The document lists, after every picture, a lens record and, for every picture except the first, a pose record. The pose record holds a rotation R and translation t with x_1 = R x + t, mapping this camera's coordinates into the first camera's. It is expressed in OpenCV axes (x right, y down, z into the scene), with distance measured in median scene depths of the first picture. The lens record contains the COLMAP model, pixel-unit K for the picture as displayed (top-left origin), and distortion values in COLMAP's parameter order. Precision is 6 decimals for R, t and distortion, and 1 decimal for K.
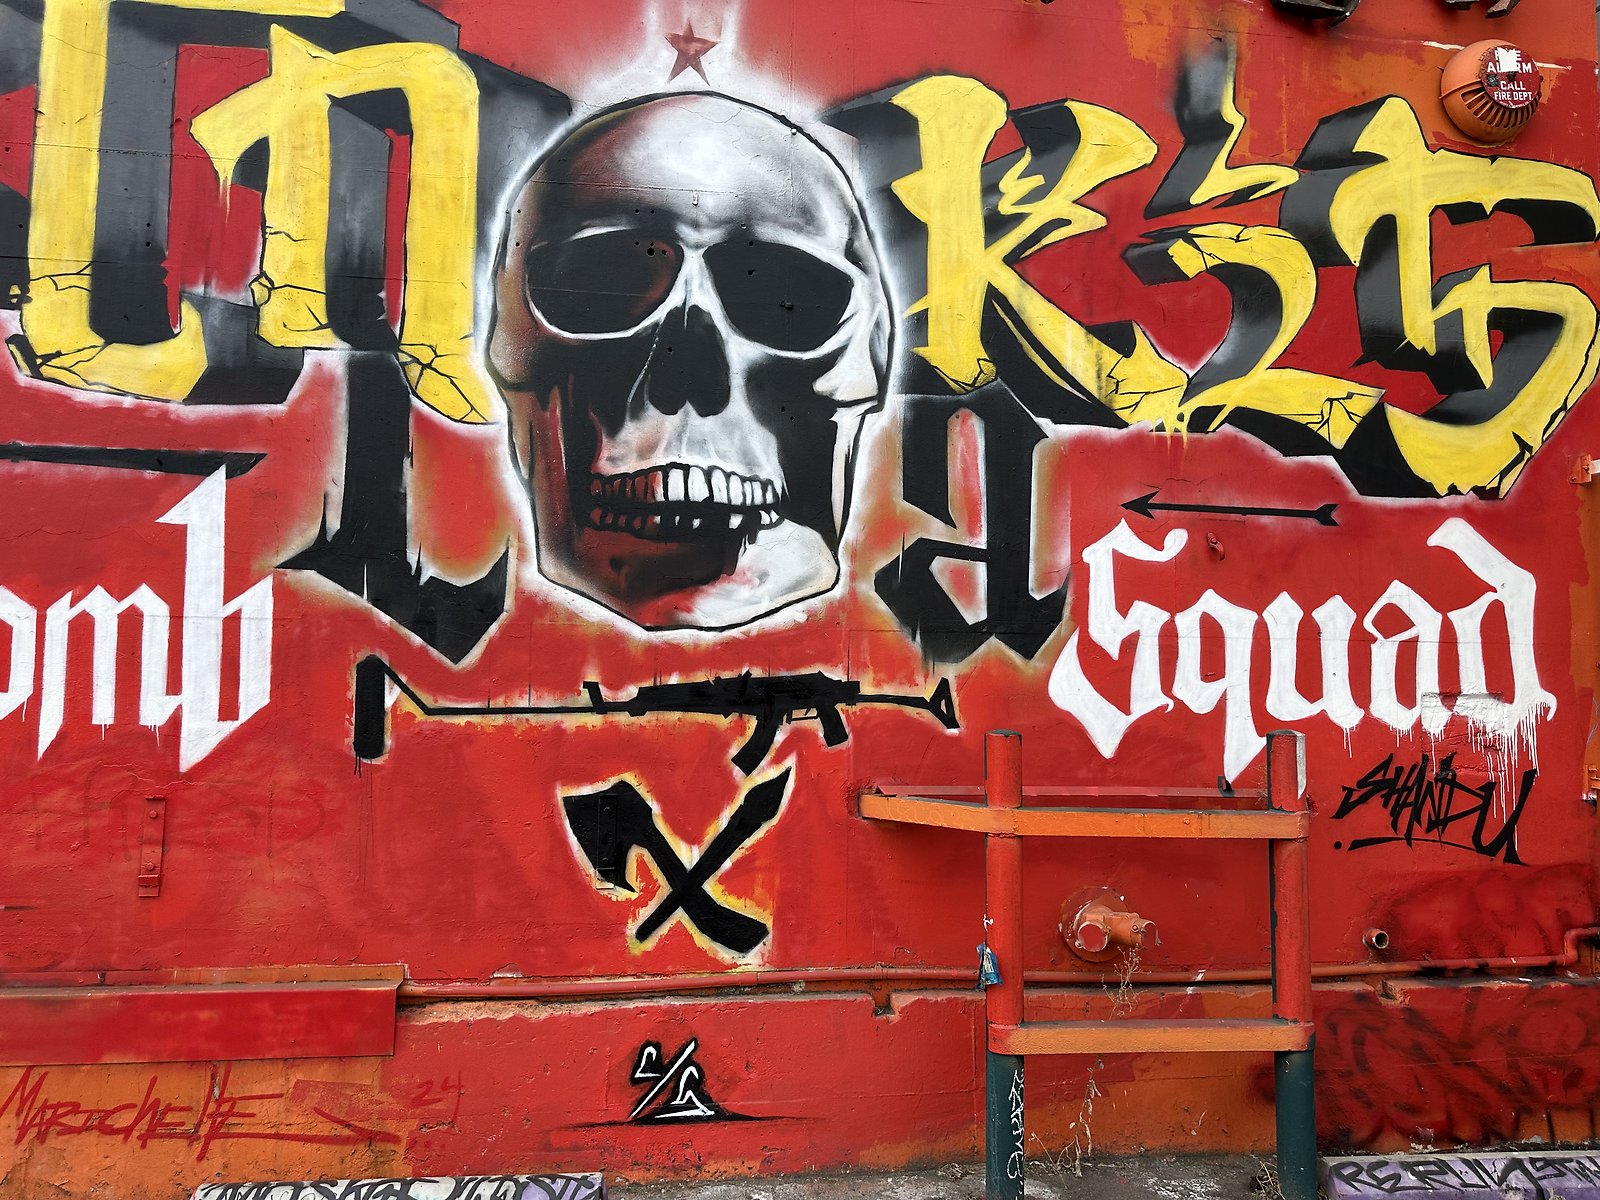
lens RADIAL K [[1129.2, 0, 769.4], [0, 1129.2, 600.6], [0, 0, 1]] dist [0.073468, -0.087352]
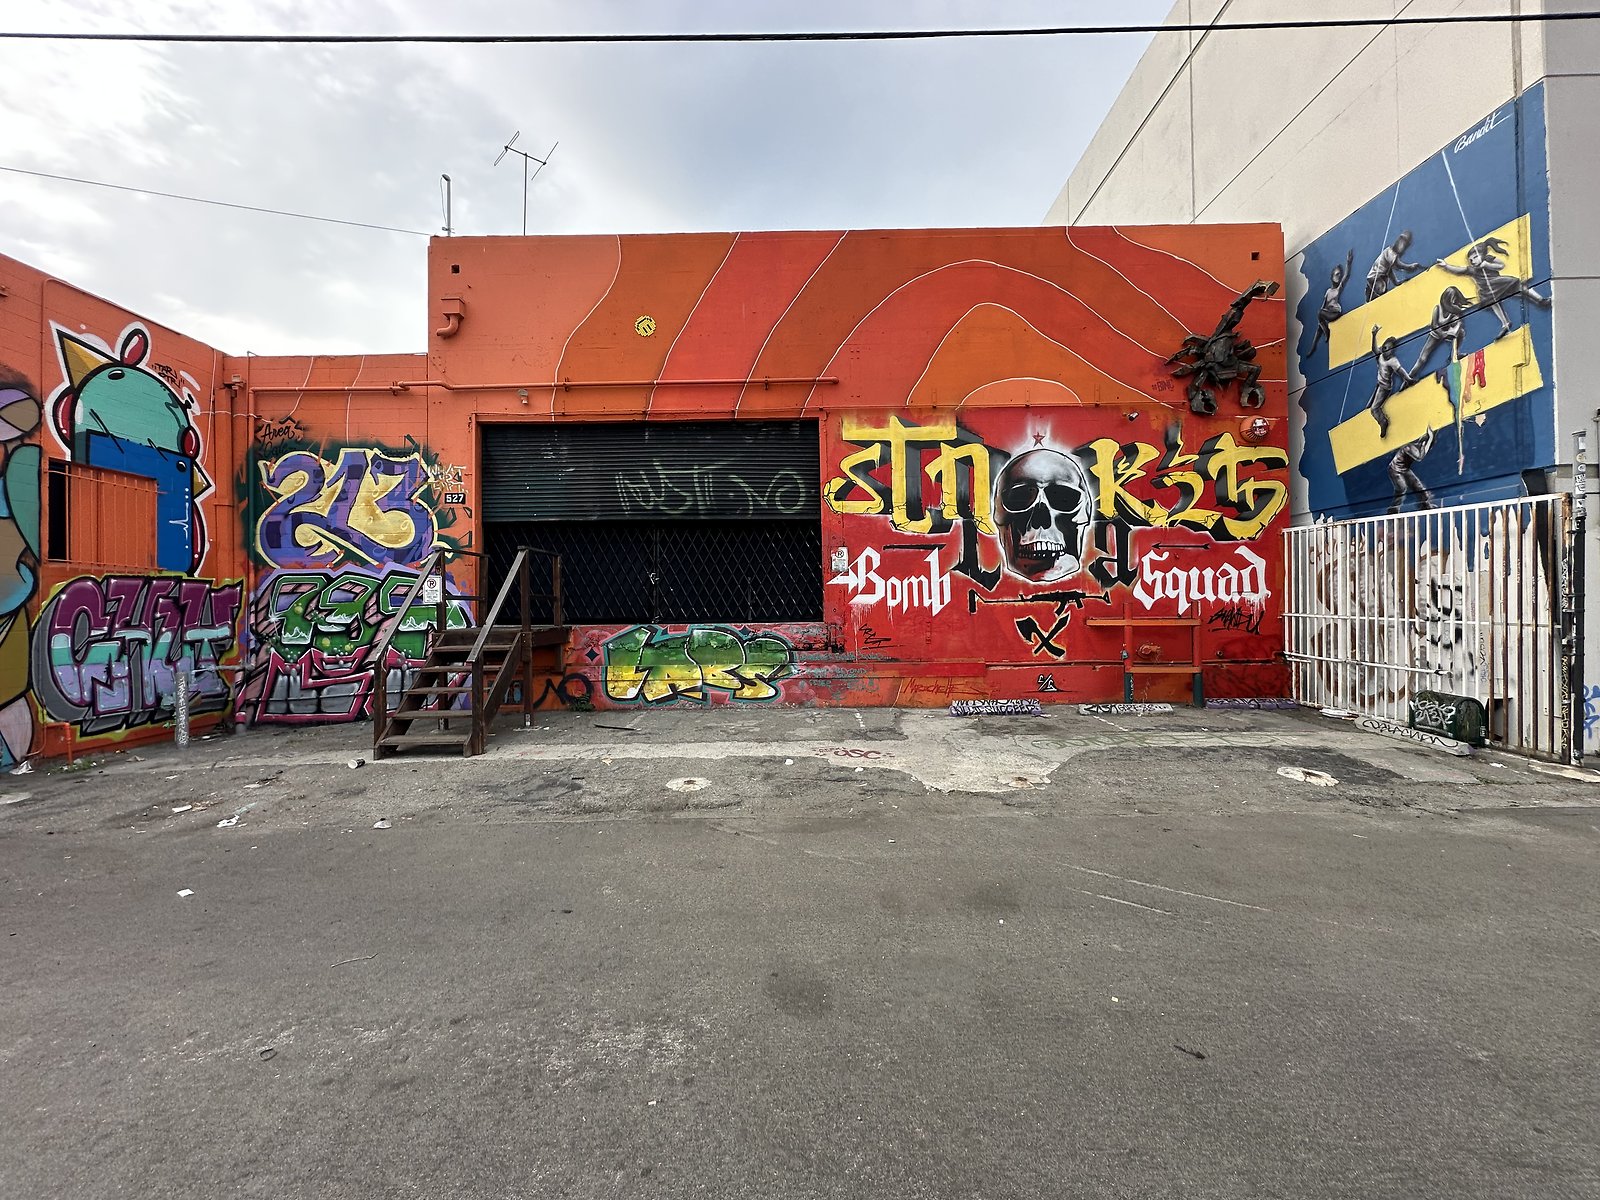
lens RADIAL K [[635.8, 0, 795.0], [0, 635.8, 599.6], [0, 0, 1]] dist [-0.001299, 0.000710]
pose [[0.990547, -0.026084, -0.134669, -0.650674], [0.034368, 0.997633, 0.059565, -0.076745], [0.132796, -0.063630, 0.989099, -1.416961]]
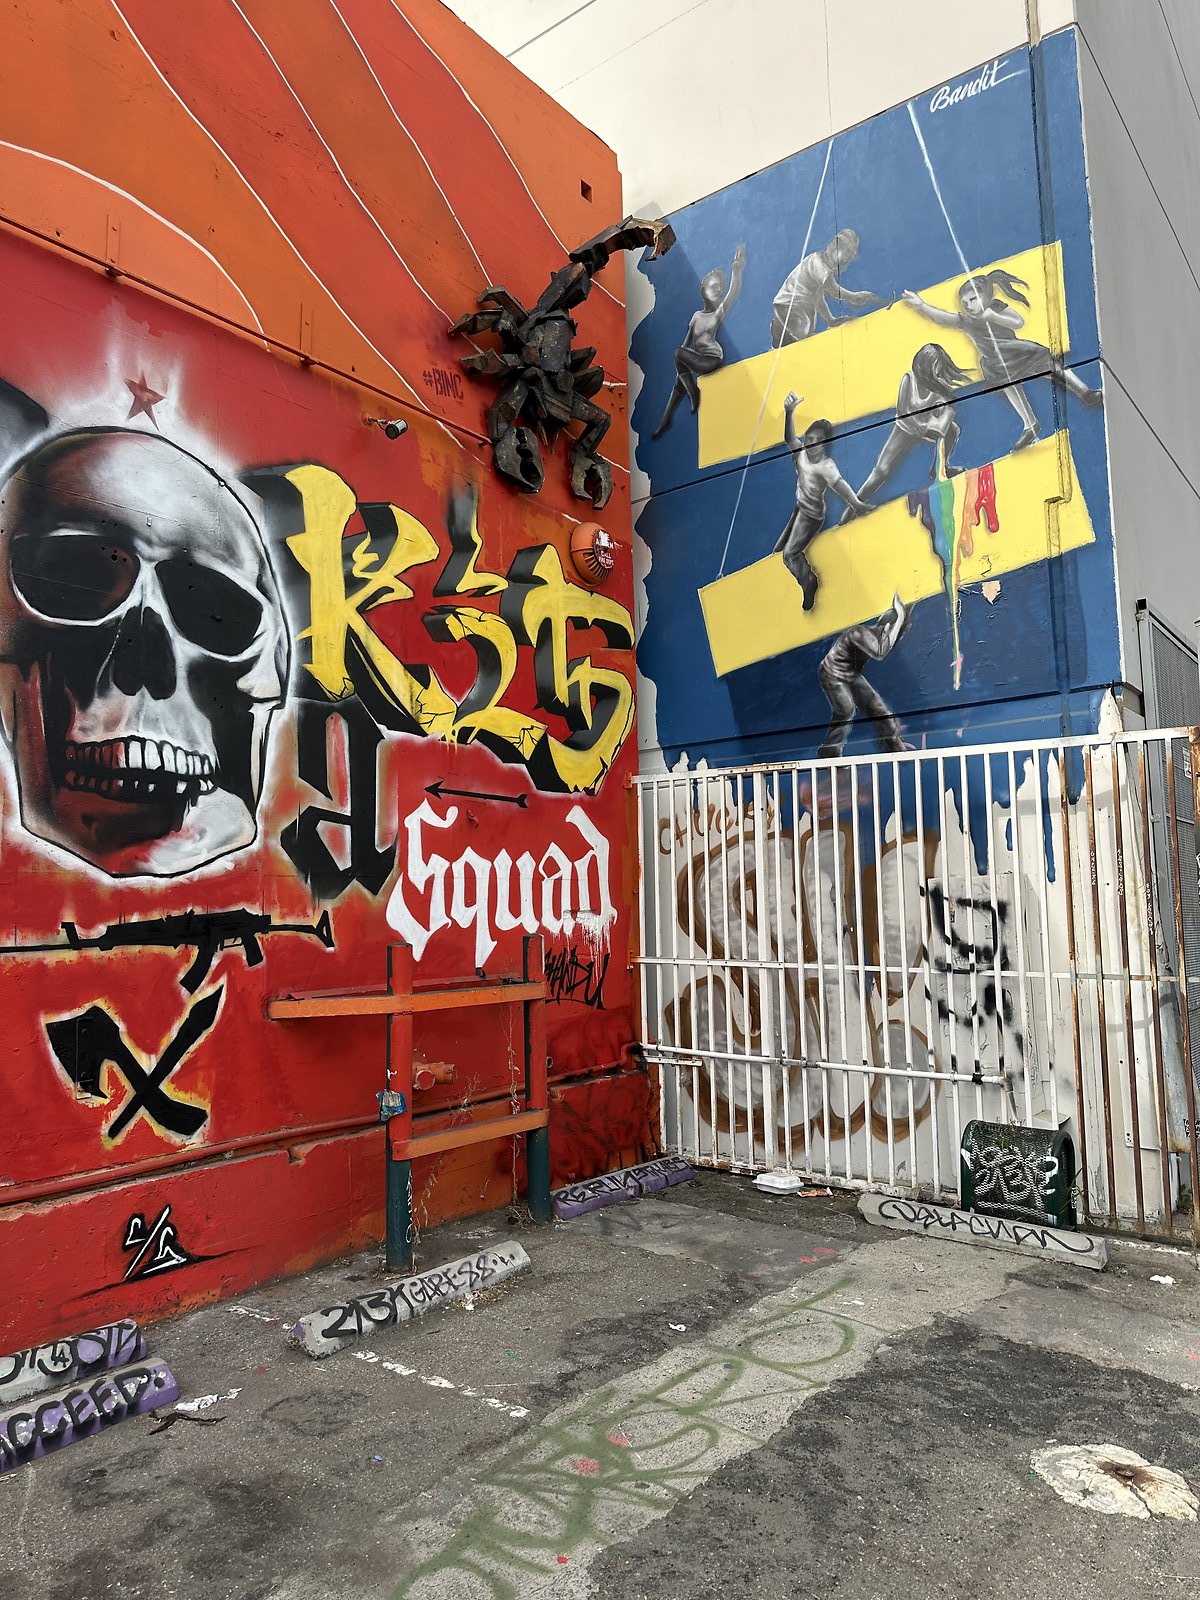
lens RADIAL K [[1129.2, 0, 623.4], [0, 1129.2, 806.7], [0, 0, 1]] dist [0.073468, -0.087352]
pose [[0.694653, 0.038299, 0.718325, -0.582614], [-0.018222, 0.999198, -0.035653, -0.013767], [-0.719114, 0.011677, 0.694794, -0.210037]]
